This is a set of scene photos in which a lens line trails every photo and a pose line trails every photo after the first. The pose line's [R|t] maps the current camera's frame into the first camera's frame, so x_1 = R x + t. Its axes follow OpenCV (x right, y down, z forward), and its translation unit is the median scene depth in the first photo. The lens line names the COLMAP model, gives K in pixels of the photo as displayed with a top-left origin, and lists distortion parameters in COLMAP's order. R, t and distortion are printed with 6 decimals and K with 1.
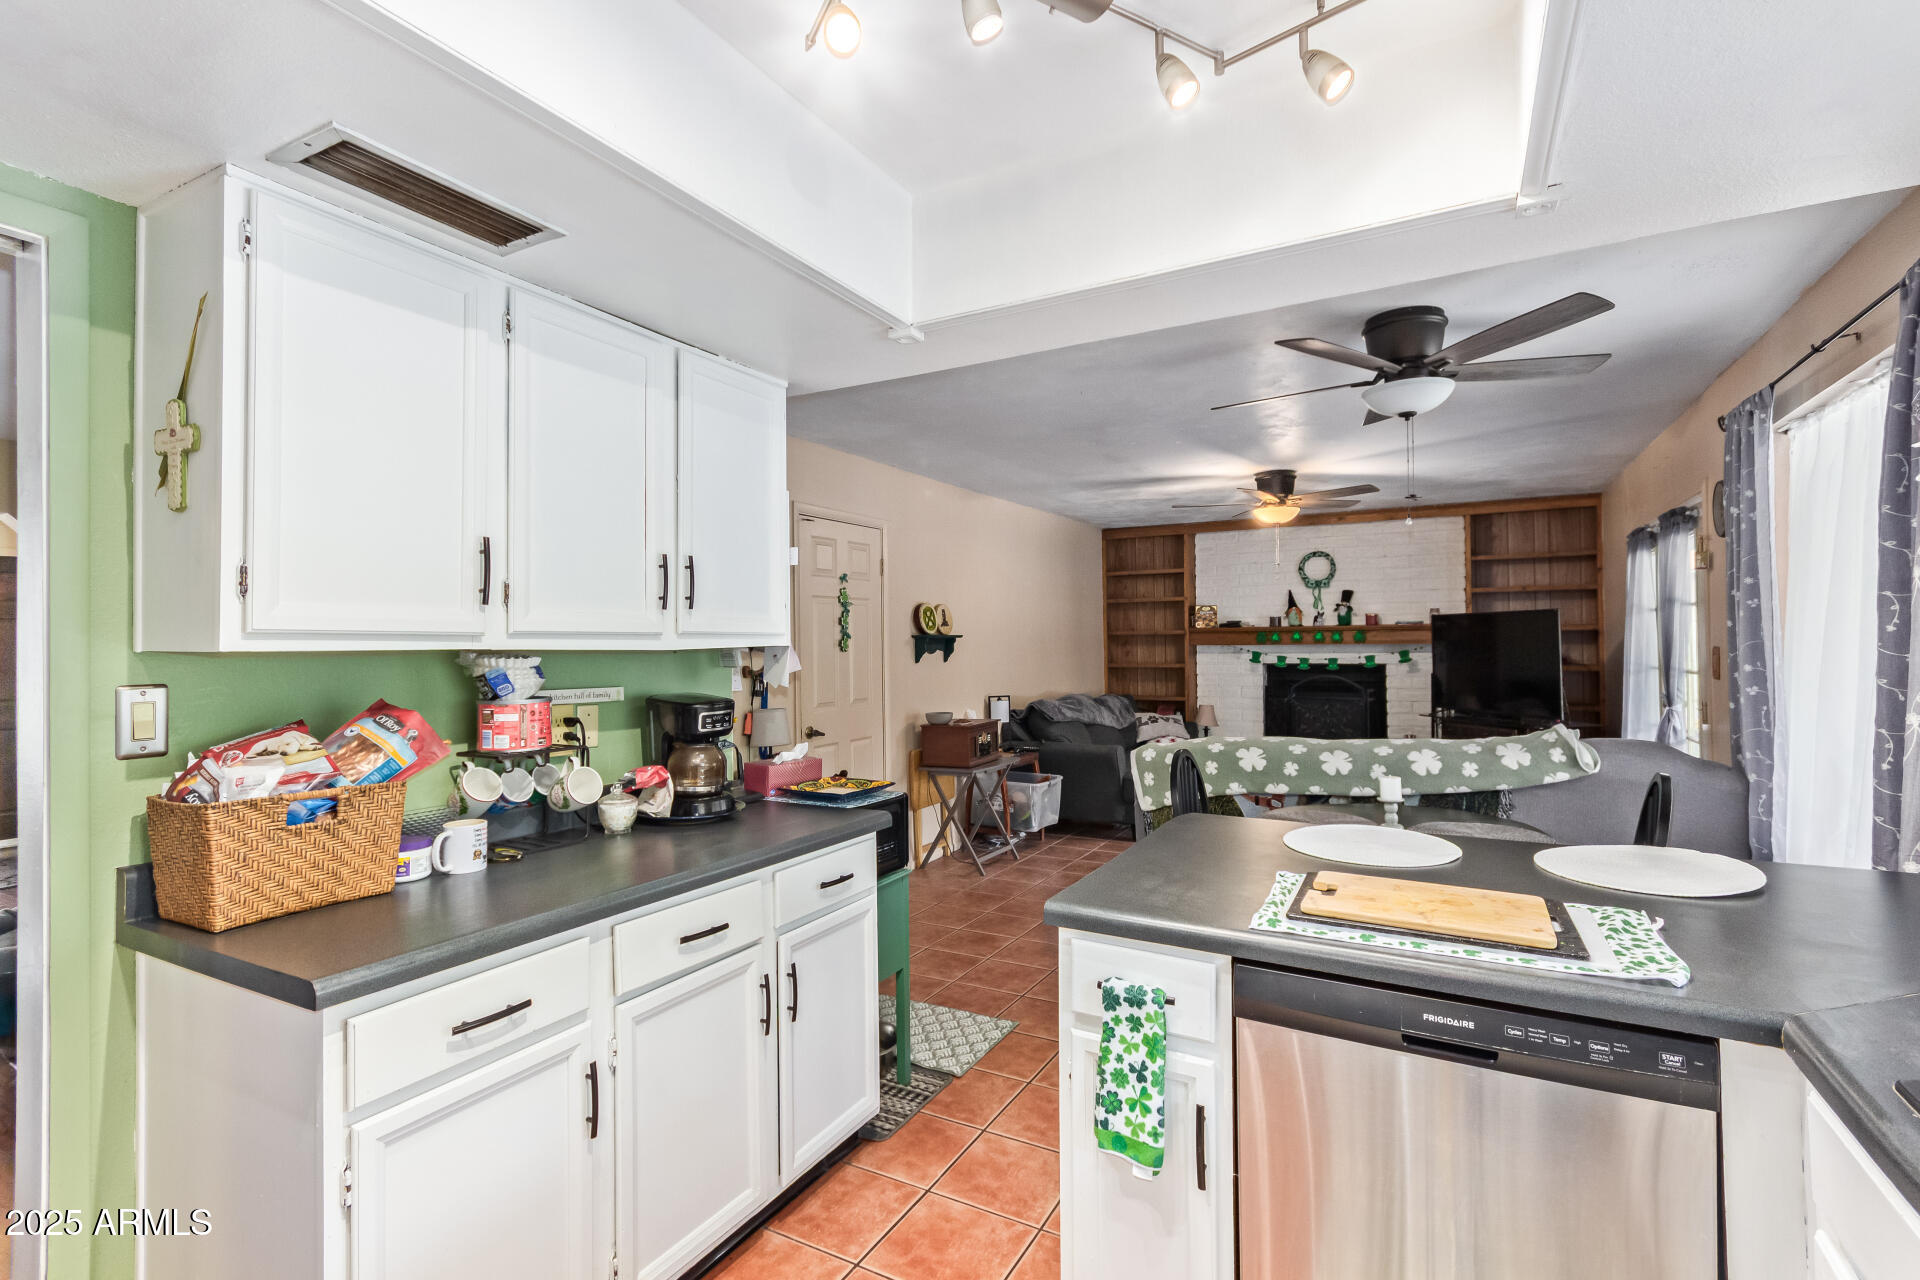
lens RADIAL K [[891.7, 0, 951.4], [0, 891.7, 630.0], [0, 0, 1]] dist [0.003185, 0.001334]
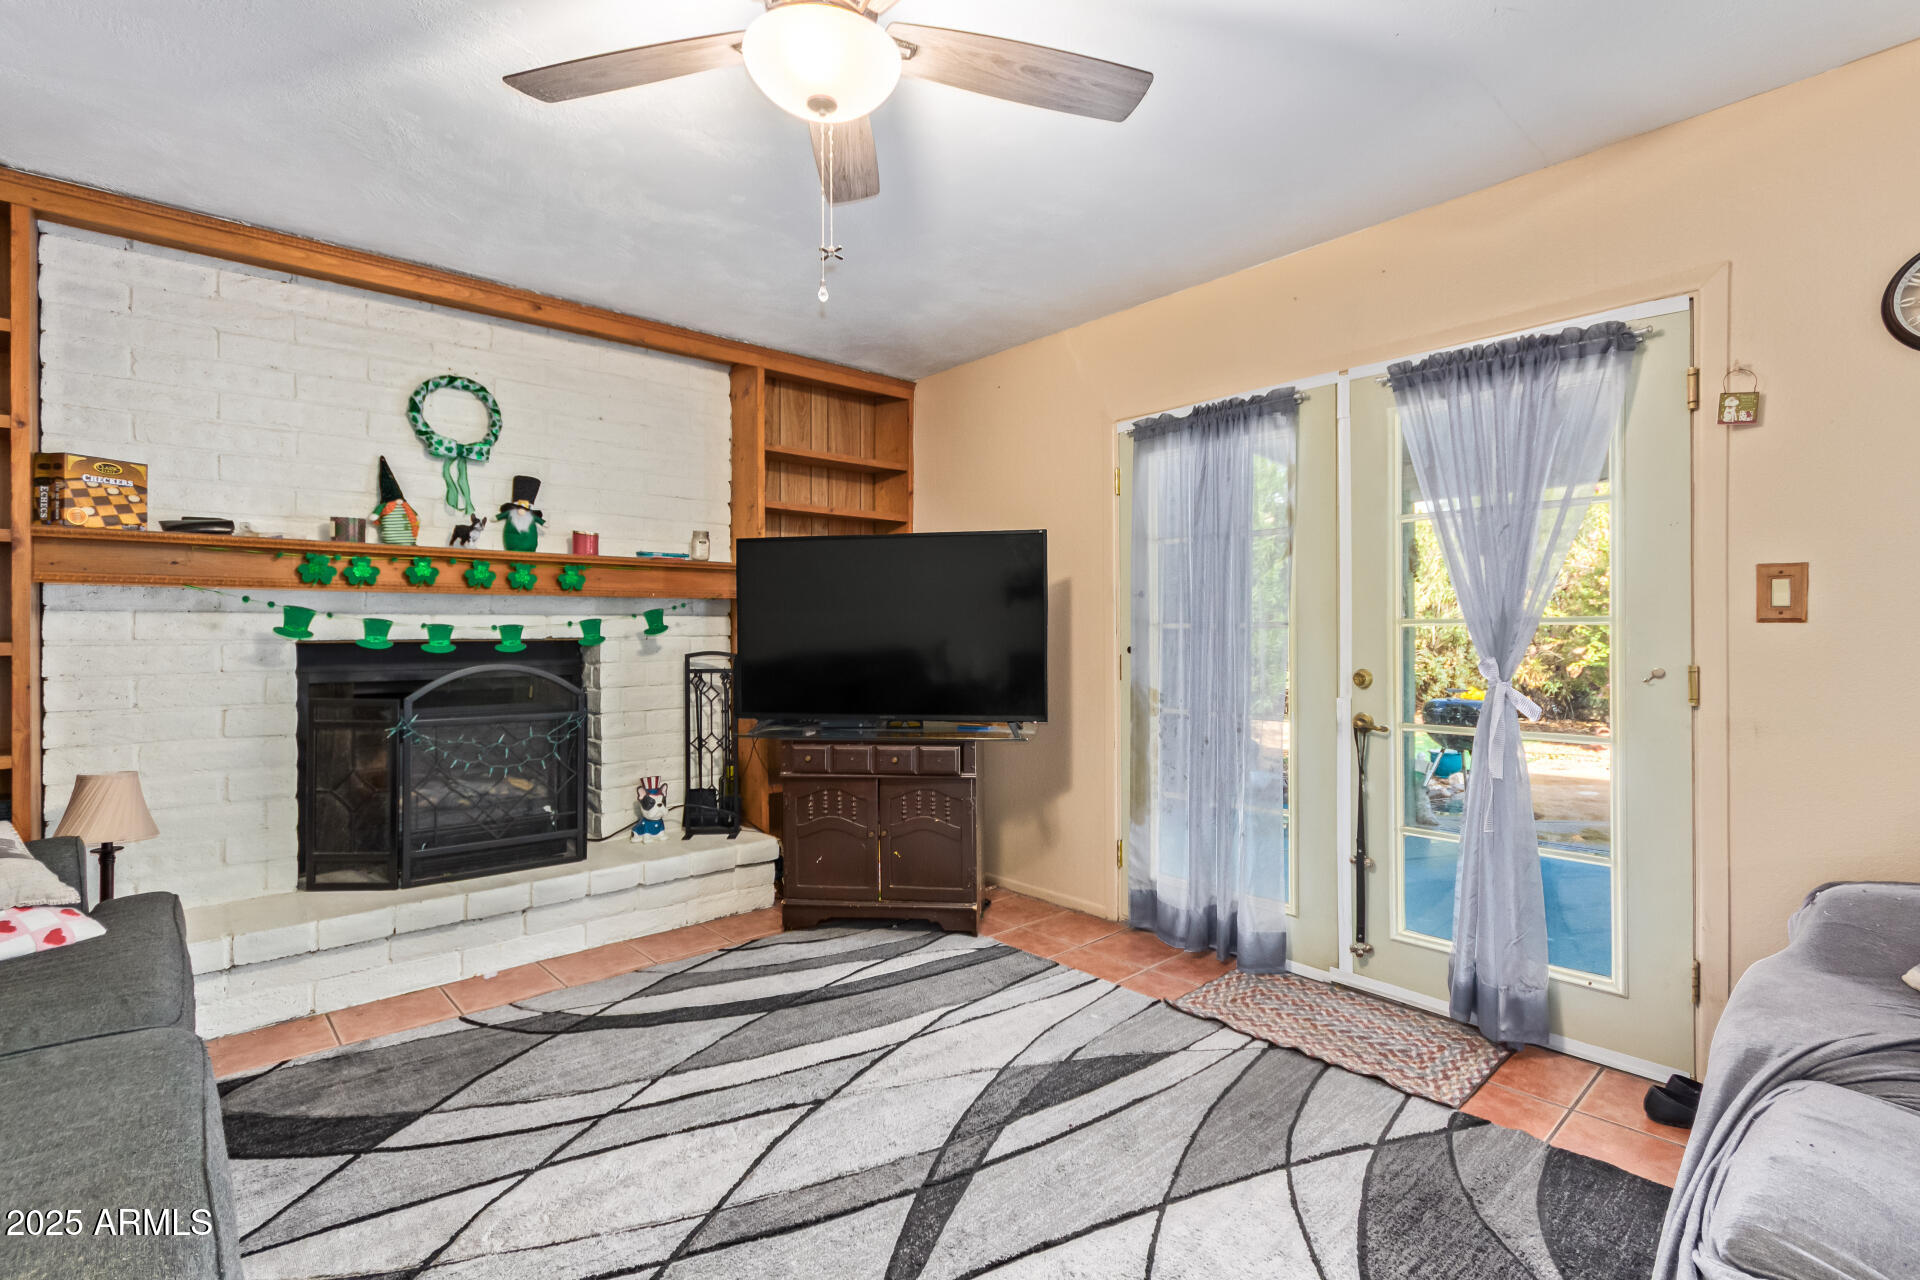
lens RADIAL K [[891.7, 0, 950.4], [0, 891.7, 633.4], [0, 0, 1]] dist [0.003185, 0.001334]
pose [[0.335448, 0.006522, 0.942036, 0.100598], [-0.011754, 0.999927, -0.002737, 0.036768], [-0.941985, -0.010154, 0.335500, 0.706015]]
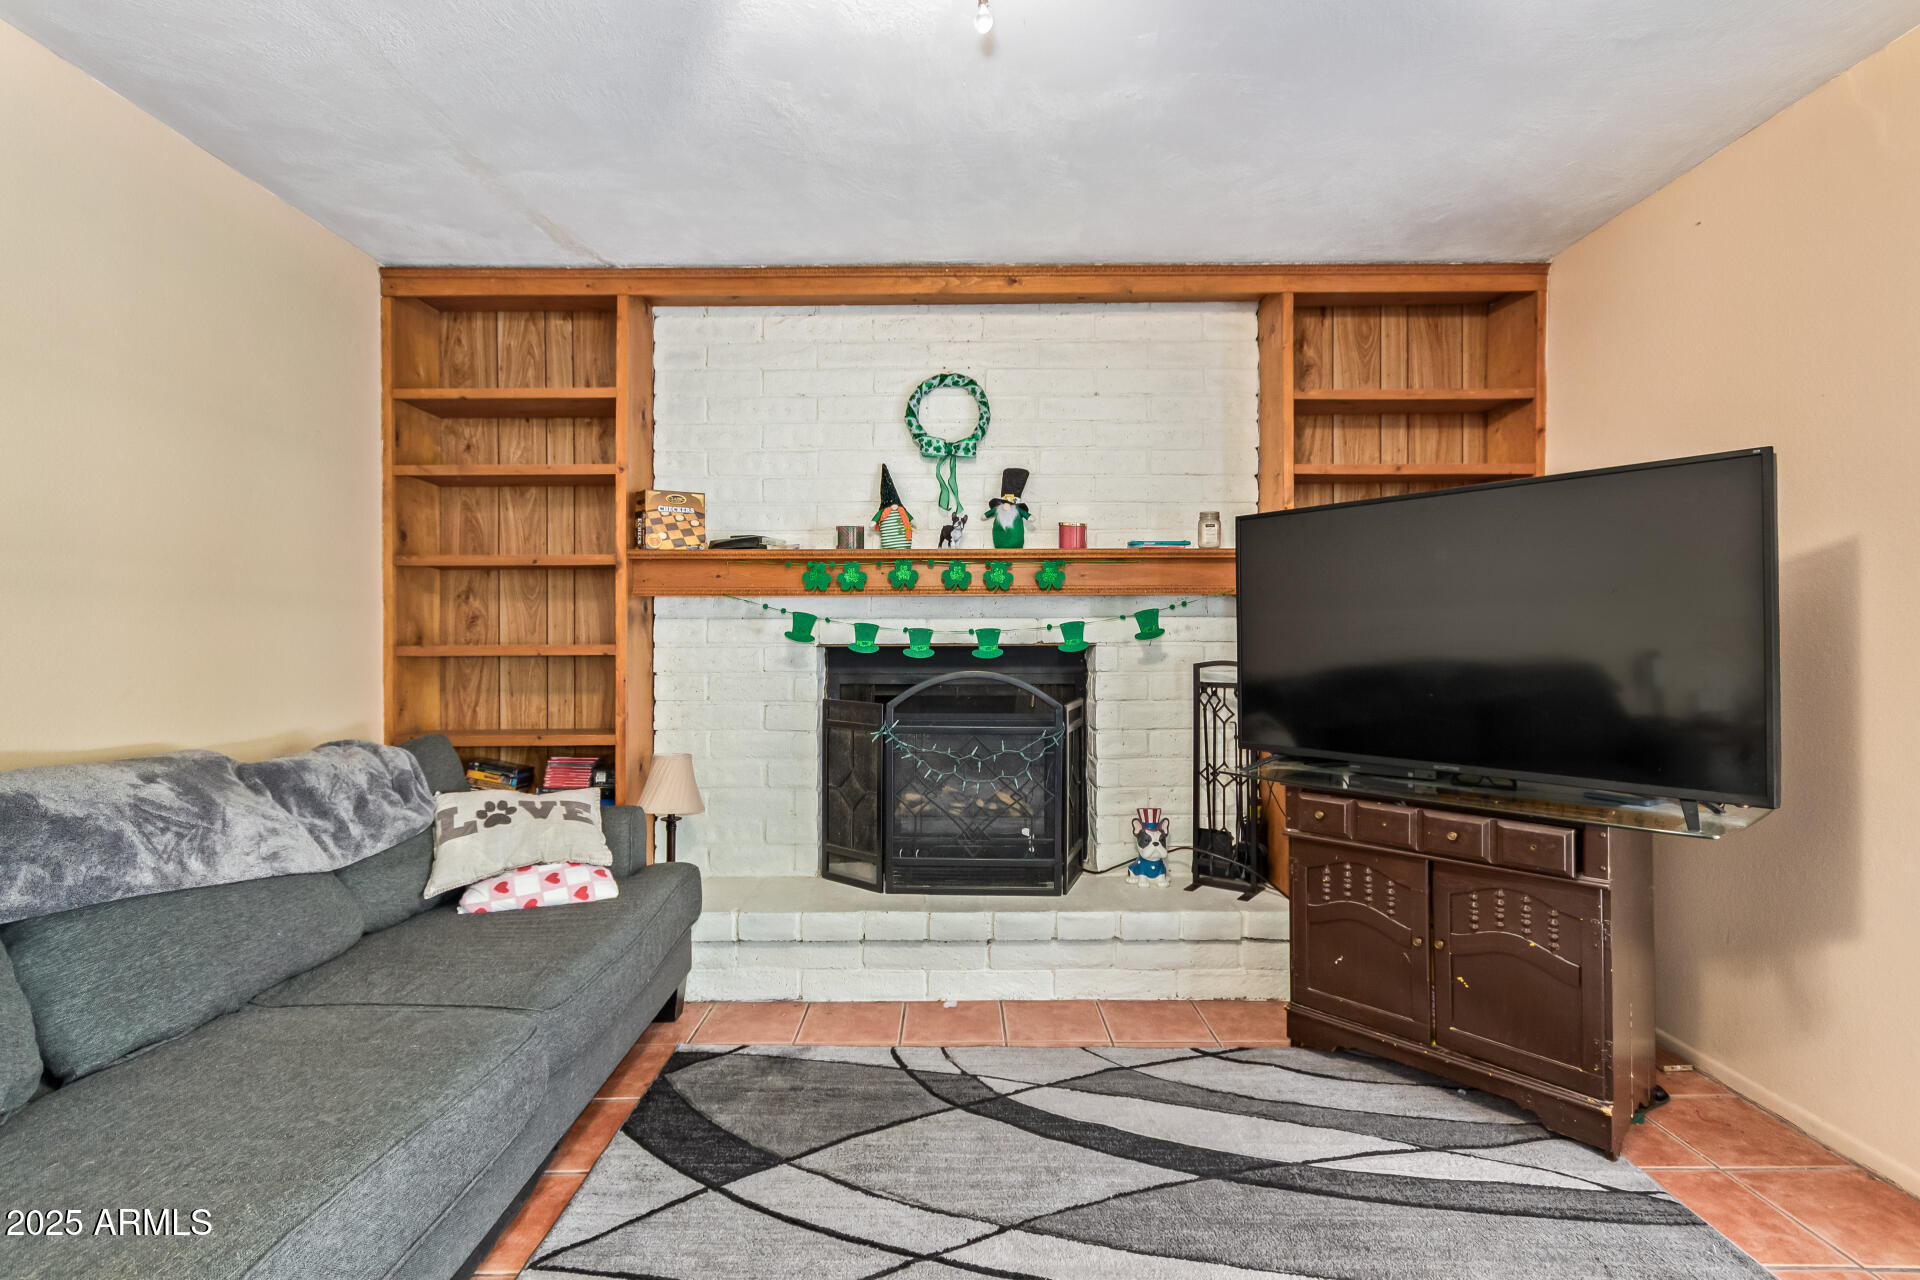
lens RADIAL K [[891.7, 0, 954.0], [0, 891.7, 630.9], [0, 0, 1]] dist [0.003185, 0.001334]
pose [[0.877738, 0.010022, 0.479036, 0.239662], [-0.012622, 0.999918, 0.002208, 0.034041], [-0.478974, -0.007984, 0.877793, 0.705731]]
